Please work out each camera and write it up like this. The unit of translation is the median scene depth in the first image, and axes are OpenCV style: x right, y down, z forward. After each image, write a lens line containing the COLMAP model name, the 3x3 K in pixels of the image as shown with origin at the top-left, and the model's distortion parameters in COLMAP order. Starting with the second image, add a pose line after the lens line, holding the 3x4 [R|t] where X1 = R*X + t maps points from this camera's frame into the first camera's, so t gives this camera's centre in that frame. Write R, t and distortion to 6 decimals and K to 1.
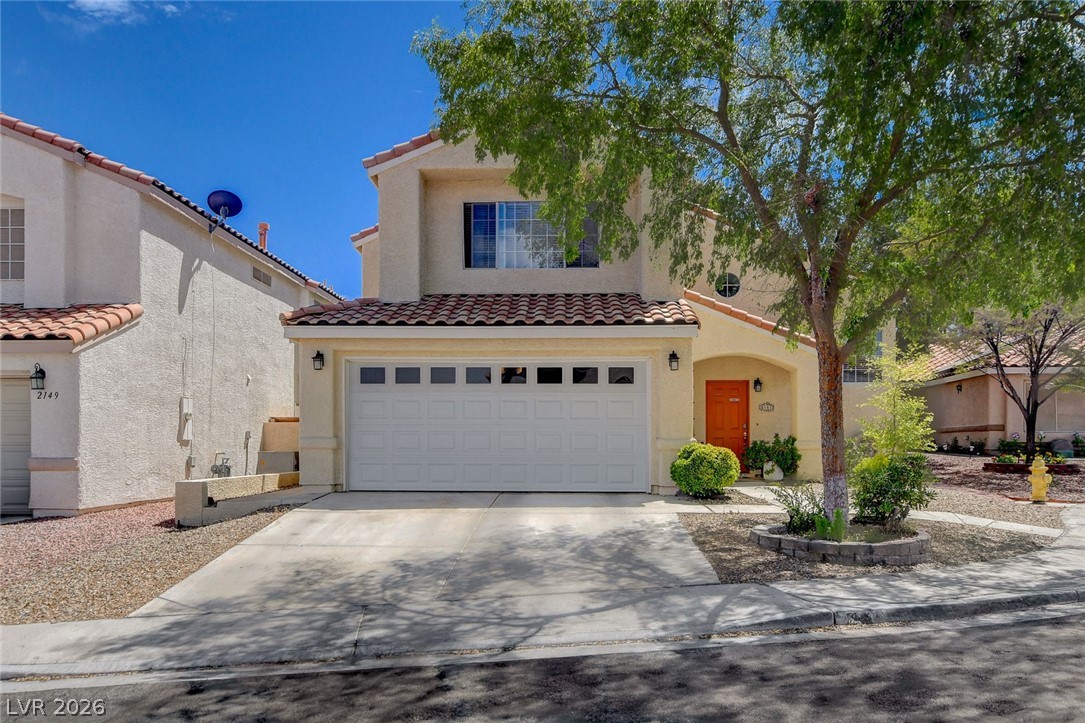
lens RADIAL K [[821.8, 0, 537.6], [0, 821.8, 376.3], [0, 0, 1]] dist [0.014751, 0.012704]
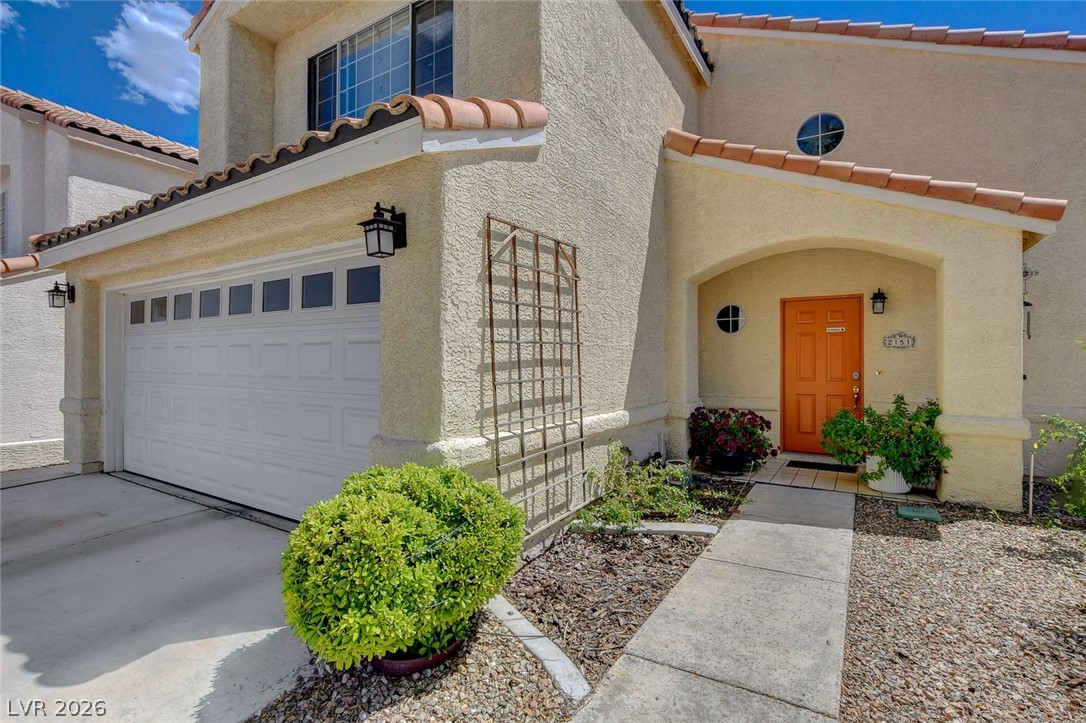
lens RADIAL K [[498.1, 0, 539.4], [0, 498.1, 356.1], [0, 0, 1]] dist [-0.010710, -0.000242]
pose [[0.867408, -0.005349, -0.497569, 0.325312], [0.038485, 0.997668, 0.056367, 0.027305], [0.496107, -0.068042, 0.865591, 0.828174]]
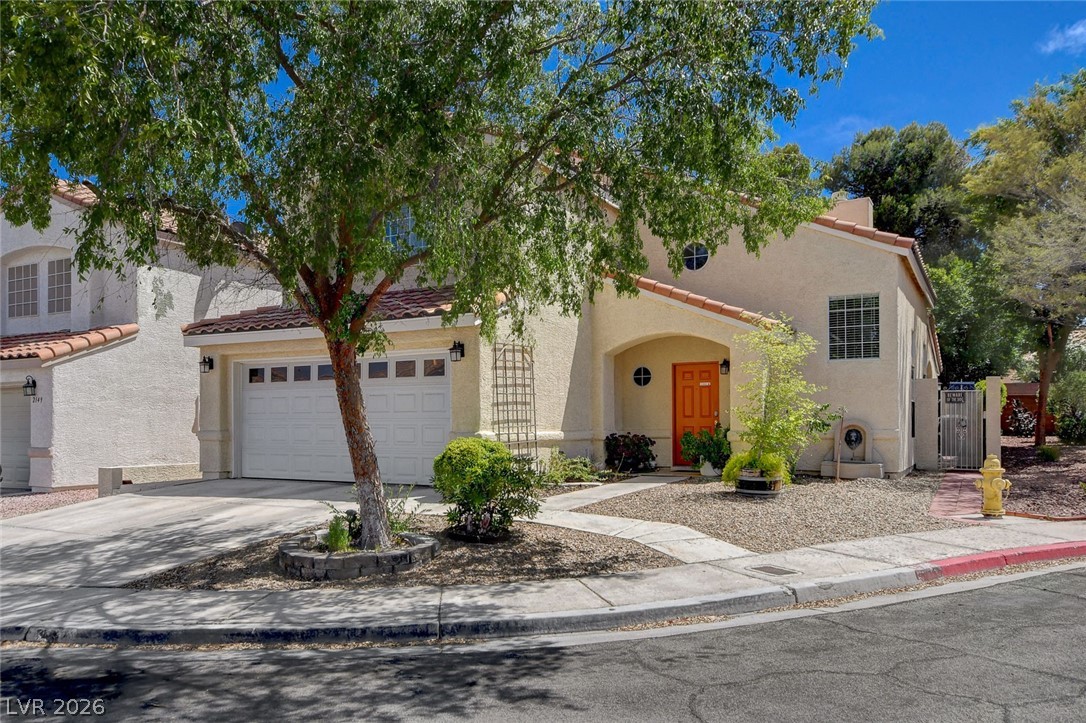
lens RADIAL K [[787.7, 0, 543.3], [0, 787.7, 377.1], [0, 0, 1]] dist [0.010245, 0.004486]
pose [[0.895833, -0.031804, -0.443252, 0.647850], [0.042021, 0.999029, 0.013244, 0.003448], [0.442401, -0.030490, 0.896299, 0.216724]]
